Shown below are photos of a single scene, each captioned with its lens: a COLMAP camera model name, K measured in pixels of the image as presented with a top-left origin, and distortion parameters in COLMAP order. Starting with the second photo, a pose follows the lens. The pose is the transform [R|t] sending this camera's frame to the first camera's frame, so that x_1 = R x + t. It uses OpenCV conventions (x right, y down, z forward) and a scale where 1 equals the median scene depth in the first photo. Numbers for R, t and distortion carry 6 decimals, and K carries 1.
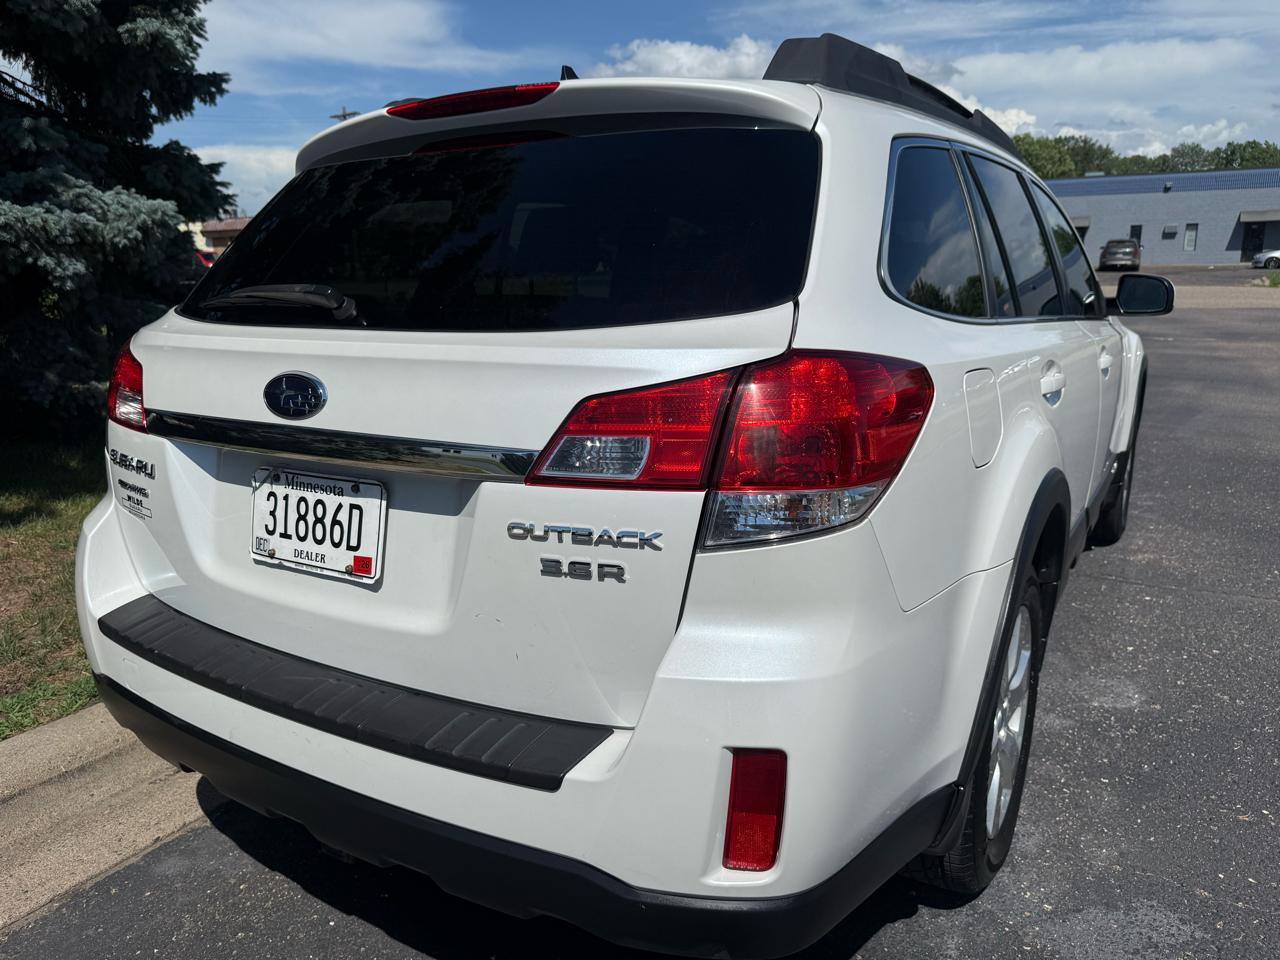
lens RADIAL K [[869.8, 0, 634.5], [0, 869.8, 475.0], [0, 0, 1]] dist [0.030799, -0.032746]
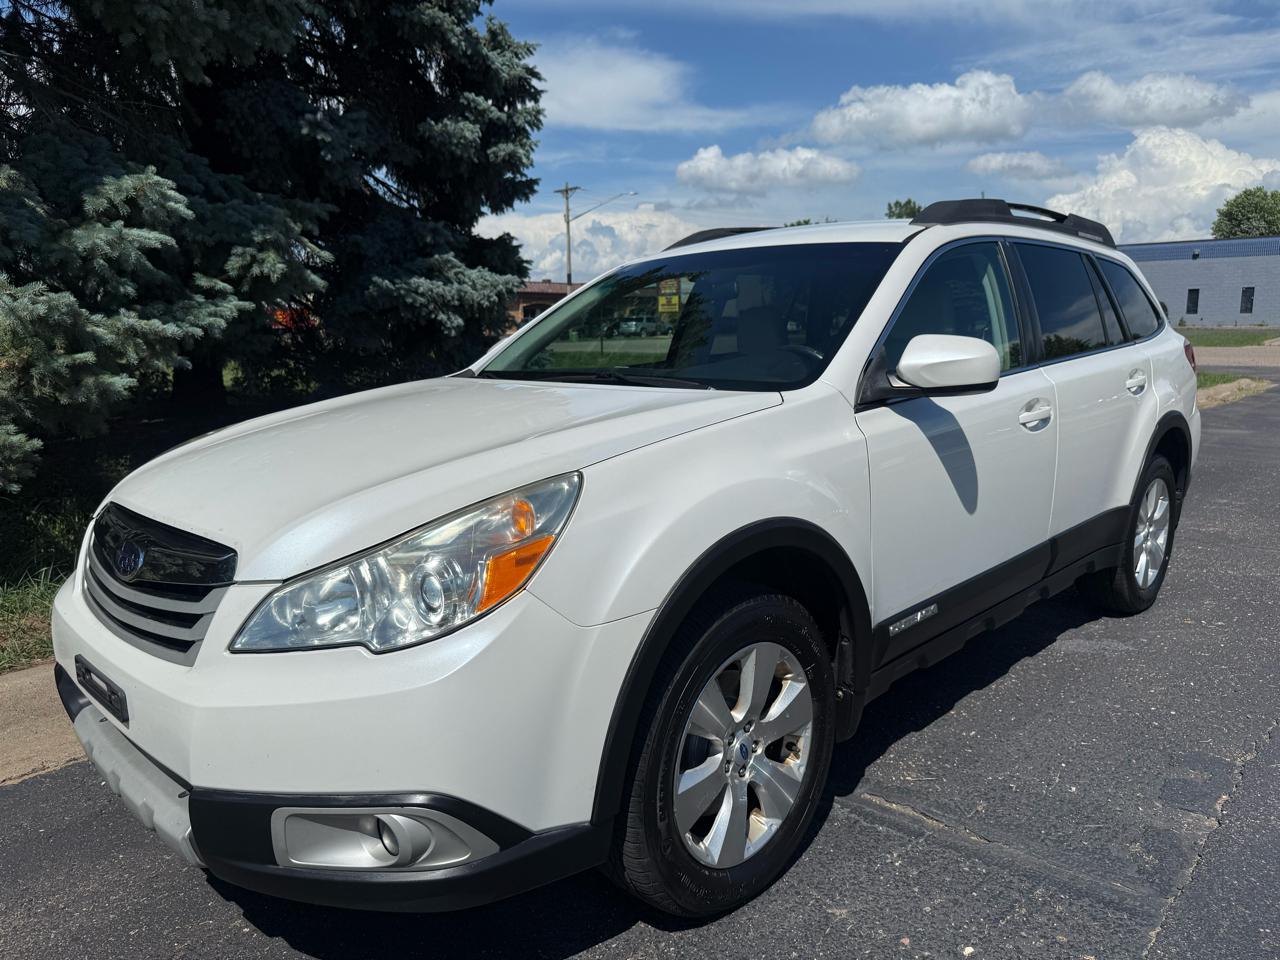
lens RADIAL K [[880.4, 0, 672.7], [0, 880.4, 480.3], [0, 0, 1]] dist [-0.005321, 0.004581]
pose [[0.984372, 0.033429, -0.172899, -0.029919], [-0.043746, 0.997460, -0.056206, 0.264986], [0.170581, 0.062891, 0.983334, -1.023380]]
